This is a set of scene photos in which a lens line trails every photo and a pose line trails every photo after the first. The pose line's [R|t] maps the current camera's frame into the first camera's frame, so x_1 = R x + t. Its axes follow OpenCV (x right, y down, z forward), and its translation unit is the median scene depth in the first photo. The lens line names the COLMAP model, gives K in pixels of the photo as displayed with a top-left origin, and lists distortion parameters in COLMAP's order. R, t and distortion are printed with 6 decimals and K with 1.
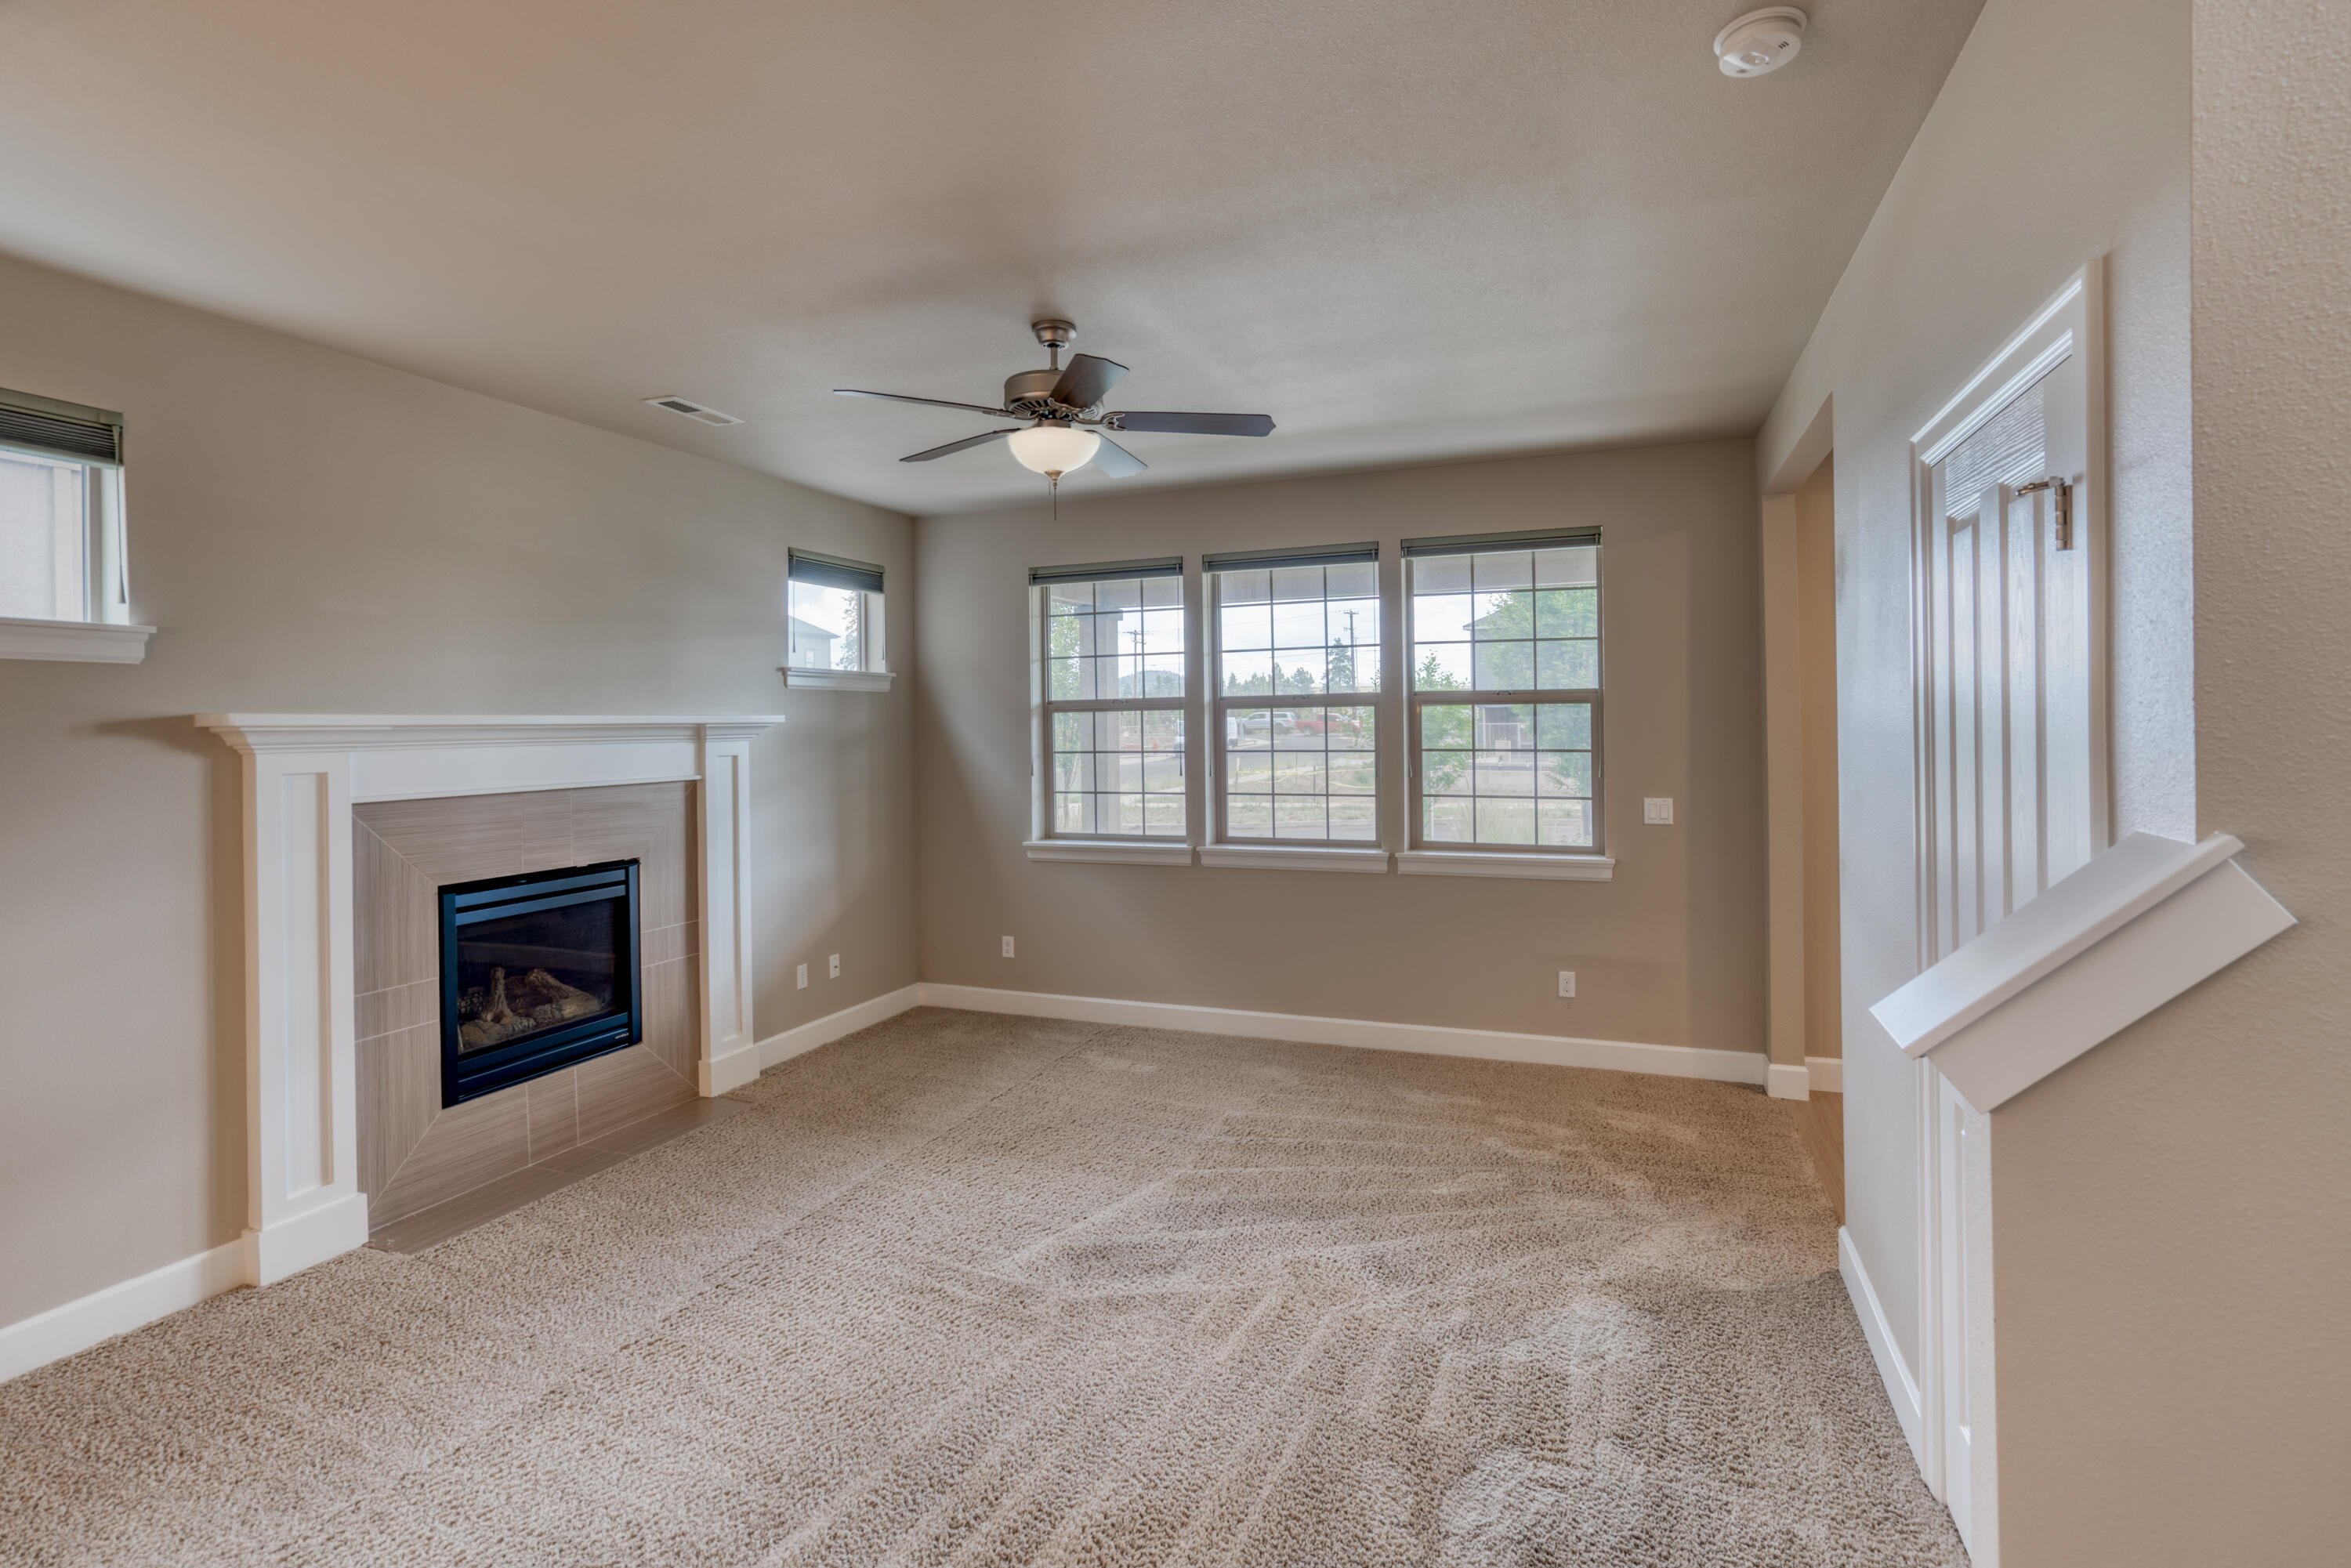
lens RADIAL K [[1102.4, 0, 1204.8], [0, 1102.4, 717.0], [0, 0, 1]] dist [-0.010305, 0.000678]
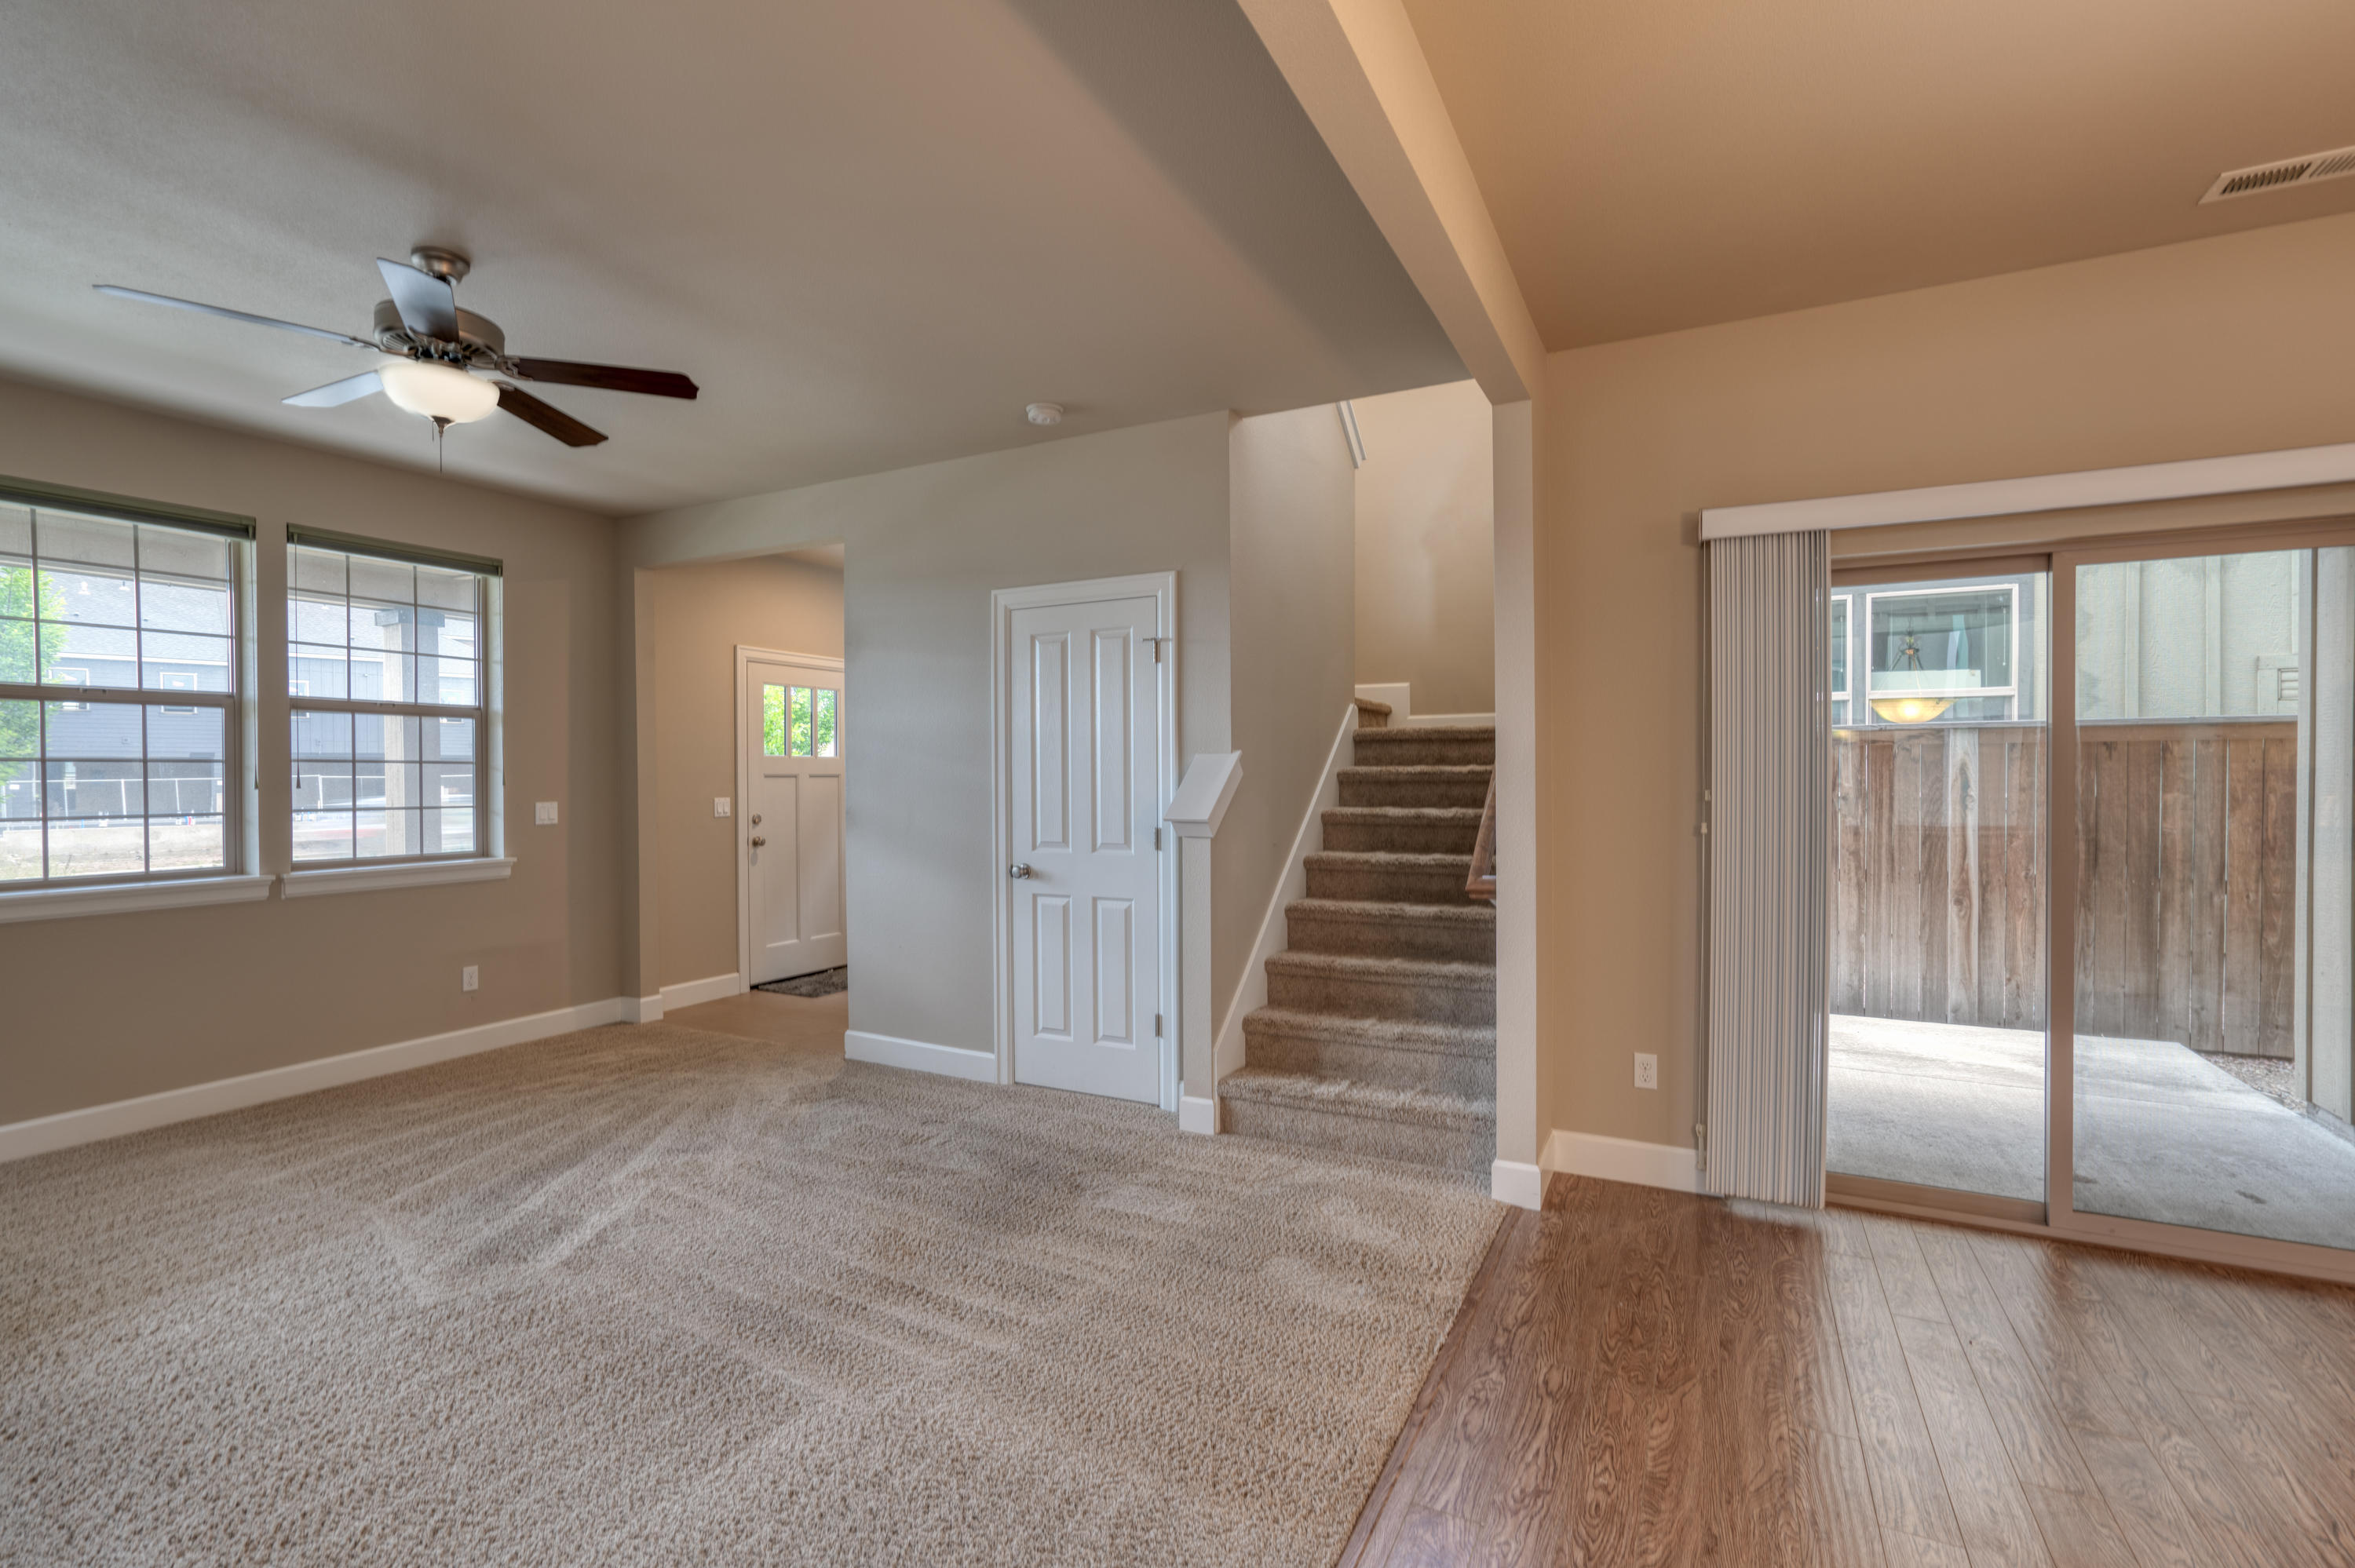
lens RADIAL K [[1104.2, 0, 1165.9], [0, 1104.2, 789.1], [0, 0, 1]] dist [-0.010305, 0.000678]
pose [[0.108715, -0.003425, 0.994067, -0.840756], [0.004317, 0.999986, 0.002973, 0.072705], [-0.994064, 0.003969, 0.108729, 0.264026]]
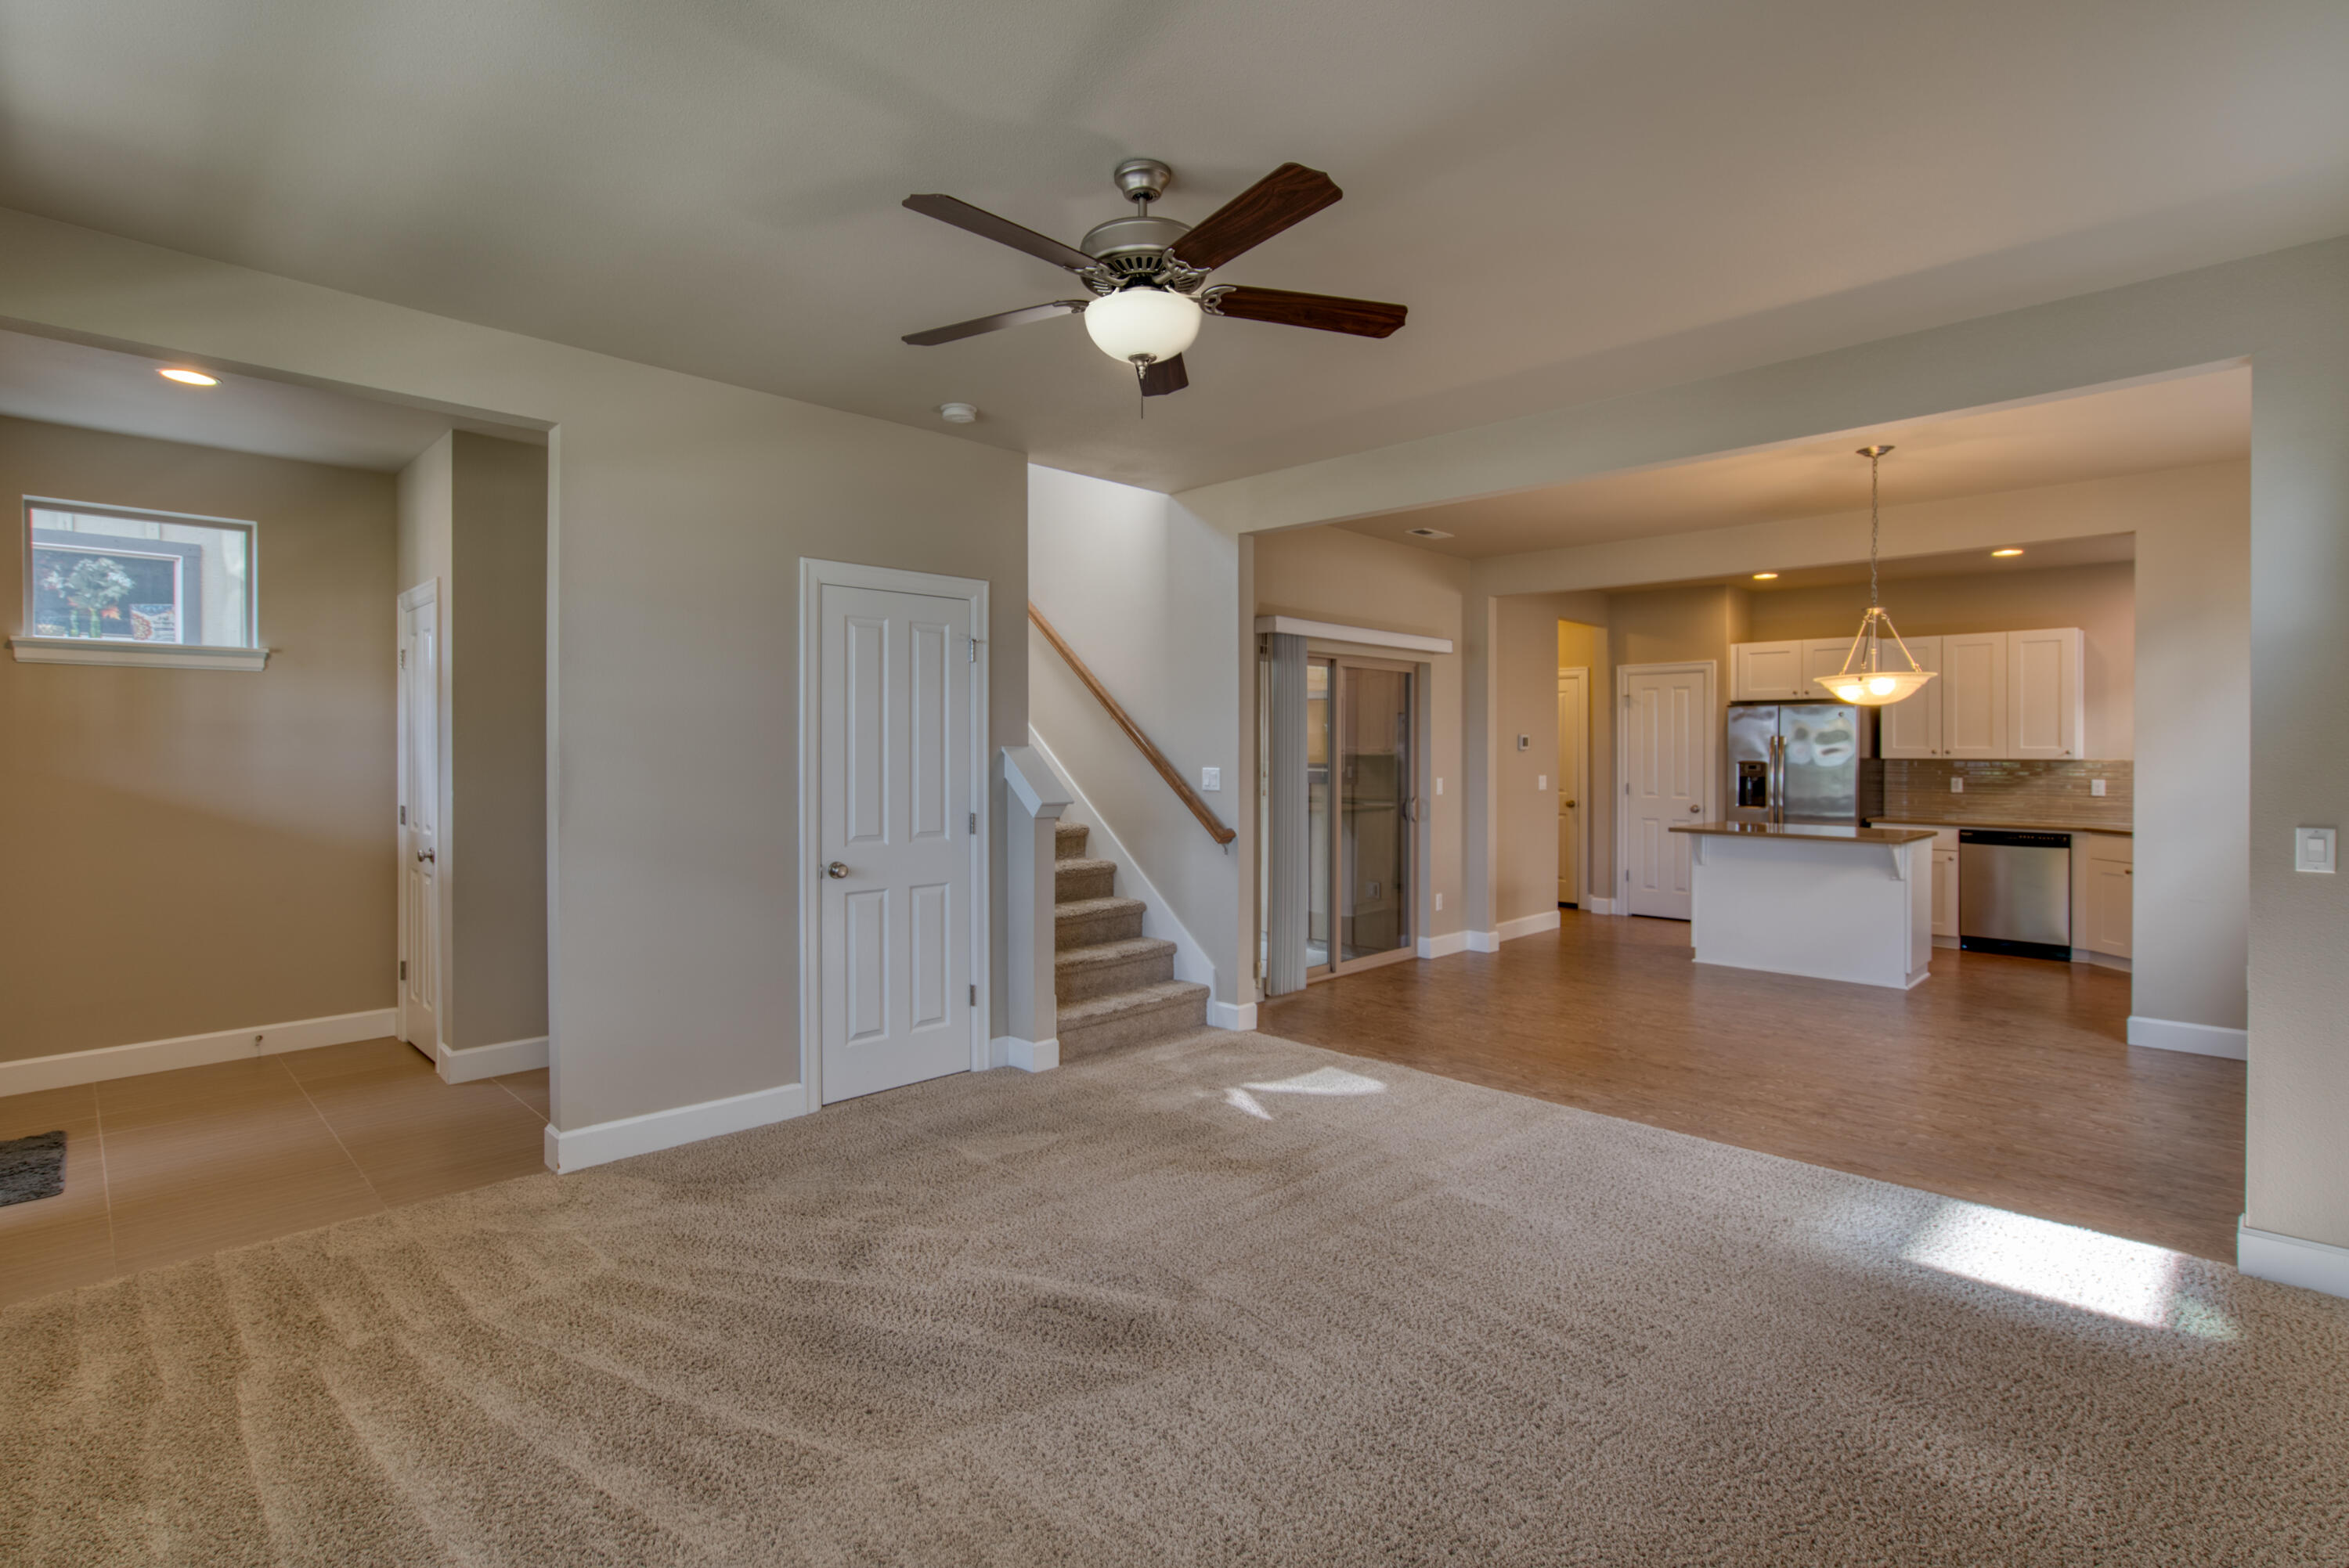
lens RADIAL K [[1101.4, 0, 1165.4], [0, 1101.4, 762.9], [0, 0, 1]] dist [-0.010305, 0.000678]
pose [[-0.913065, 0.000064, 0.407815, -0.397449], [0.005627, 0.999907, 0.012442, 0.044799], [-0.407776, 0.013655, -0.912980, 1.465226]]
